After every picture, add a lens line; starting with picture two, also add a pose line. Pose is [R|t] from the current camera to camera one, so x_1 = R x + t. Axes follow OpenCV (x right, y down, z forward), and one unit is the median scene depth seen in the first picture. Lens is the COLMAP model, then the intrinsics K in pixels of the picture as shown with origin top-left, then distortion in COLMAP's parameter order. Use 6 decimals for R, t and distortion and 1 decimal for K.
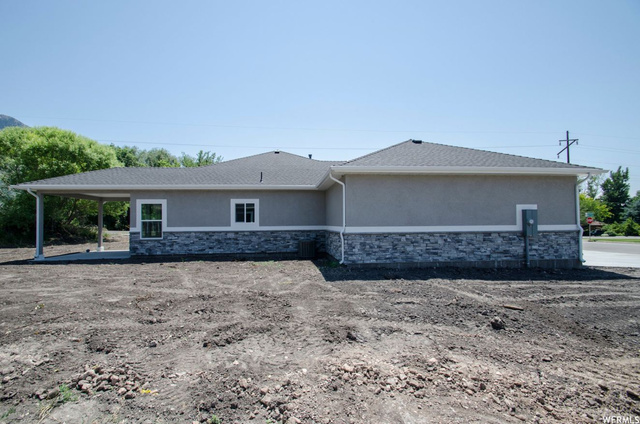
lens RADIAL K [[291.2, 0, 319.5], [0, 291.2, 218.1], [0, 0, 1]] dist [0.002783, 0.000299]
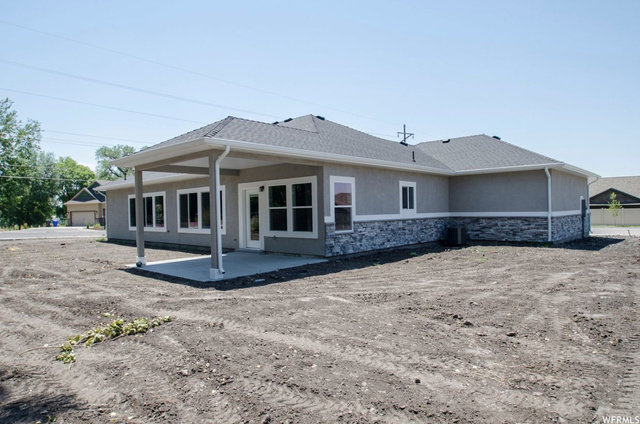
lens RADIAL K [[409.3, 0, 319.5], [0, 409.3, 213.6], [0, 0, 1]] dist [0.005957, 0.001117]
pose [[0.741893, -0.008684, 0.670462, -1.280486], [-0.004379, 0.999832, 0.017795, 0.008771], [-0.670504, -0.016138, 0.741730, 0.290359]]
